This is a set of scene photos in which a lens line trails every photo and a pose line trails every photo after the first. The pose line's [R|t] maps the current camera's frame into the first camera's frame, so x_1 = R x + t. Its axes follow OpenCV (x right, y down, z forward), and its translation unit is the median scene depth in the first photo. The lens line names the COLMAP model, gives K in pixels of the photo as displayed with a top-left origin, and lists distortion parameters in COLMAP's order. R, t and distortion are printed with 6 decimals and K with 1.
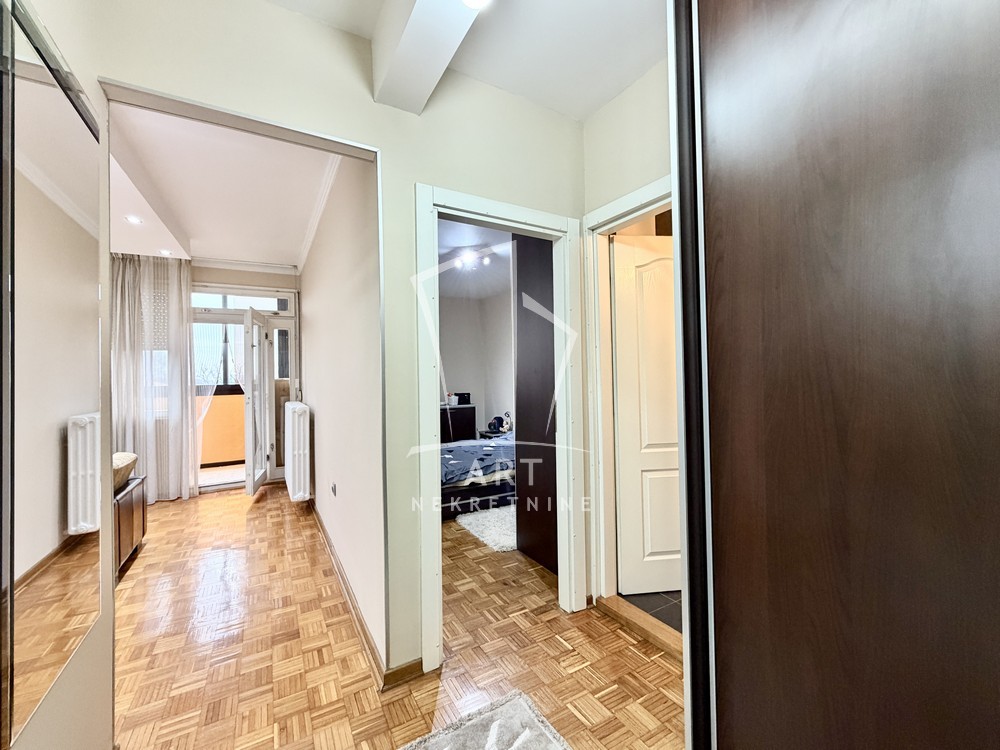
lens RADIAL K [[395.7, 0, 497.5], [0, 395.7, 374.1], [0, 0, 1]] dist [-0.002138, -0.000695]
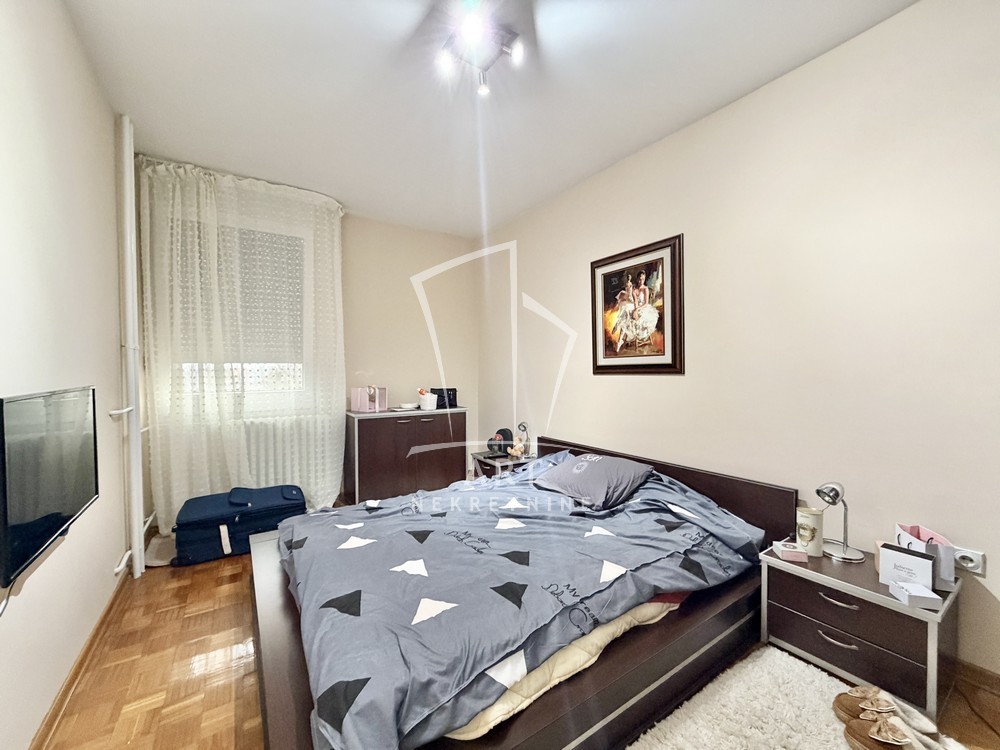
lens RADIAL K [[395.7, 0, 499.1], [0, 395.7, 375.9], [0, 0, 1]] dist [-0.002138, -0.000695]
pose [[0.997841, 0.006989, 0.065306, -0.046497], [-0.008519, 0.999695, 0.023184, 0.014216], [-0.065124, -0.023690, 0.997596, 0.413528]]
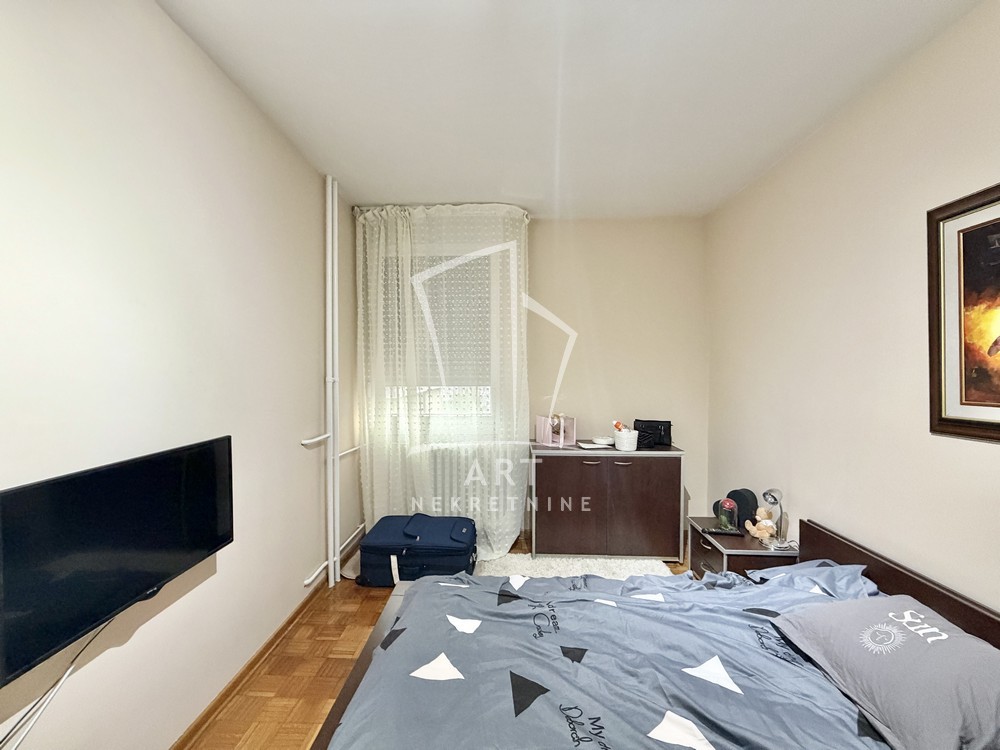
lens RADIAL K [[395.7, 0, 499.6], [0, 395.7, 374.4], [0, 0, 1]] dist [-0.002138, -0.000695]
pose [[0.847859, 0.019850, -0.529851, 0.003229], [-0.006613, 0.999617, 0.026866, -0.018861], [0.530181, -0.019275, 0.847665, 0.543892]]
